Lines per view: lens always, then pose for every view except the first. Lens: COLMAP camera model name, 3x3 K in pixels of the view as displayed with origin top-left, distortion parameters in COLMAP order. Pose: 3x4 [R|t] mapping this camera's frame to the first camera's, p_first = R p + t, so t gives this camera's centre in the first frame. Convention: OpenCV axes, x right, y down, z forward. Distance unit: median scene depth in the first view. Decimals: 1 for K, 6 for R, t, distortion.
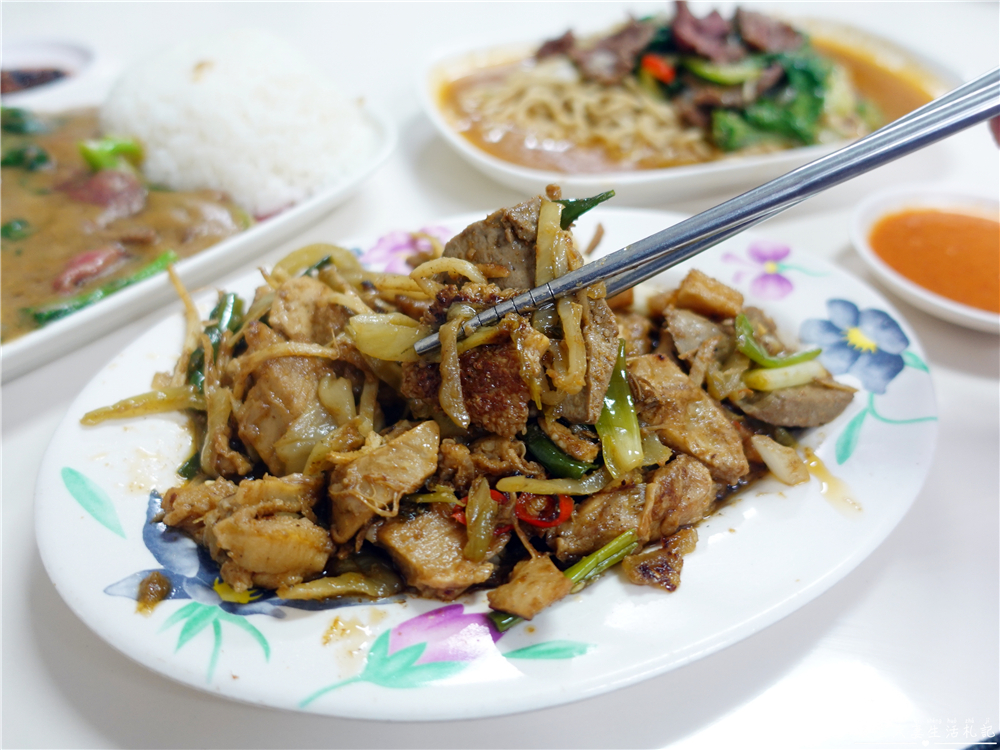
lens RADIAL K [[681.8, 0, 500.0], [0, 681.8, 375.0], [0, 0, 1]] dist [-0.004630, 0.002121]
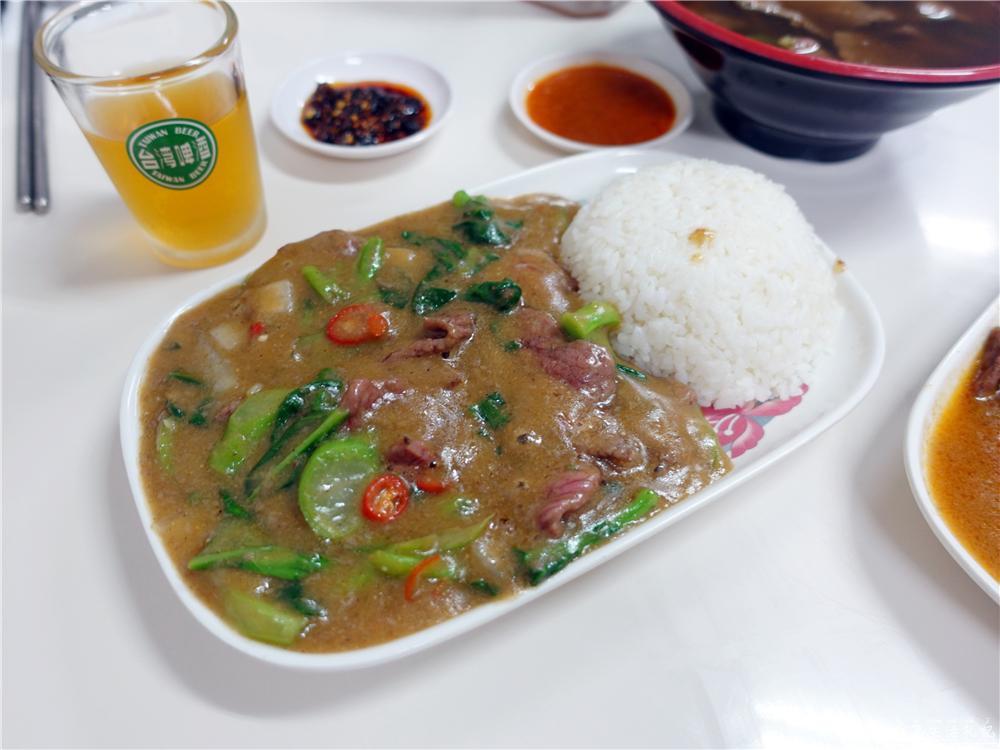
lens RADIAL K [[681.8, 0, 500.0], [0, 681.8, 375.0], [0, 0, 1]] dist [-0.004630, 0.002121]
pose [[0.949553, 0.252473, -0.186027, -0.720474], [-0.248904, 0.967587, 0.042695, -0.384605], [0.190776, 0.005762, 0.981617, 0.089575]]
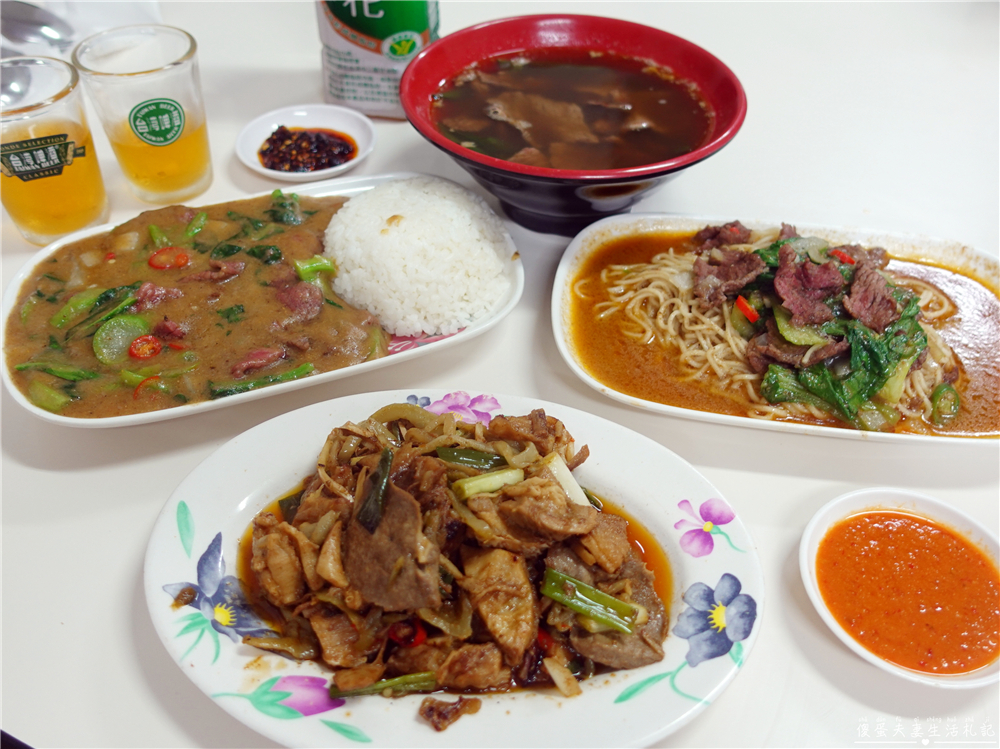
lens RADIAL K [[681.8, 0, 500.0], [0, 681.8, 374.5], [0, 0, 1]] dist [-0.004630, 0.002121]
pose [[0.907292, 0.317434, -0.275785, 0.363971], [-0.335620, 0.941782, -0.020128, -0.315334], [0.253340, 0.110821, 0.961009, -0.378977]]
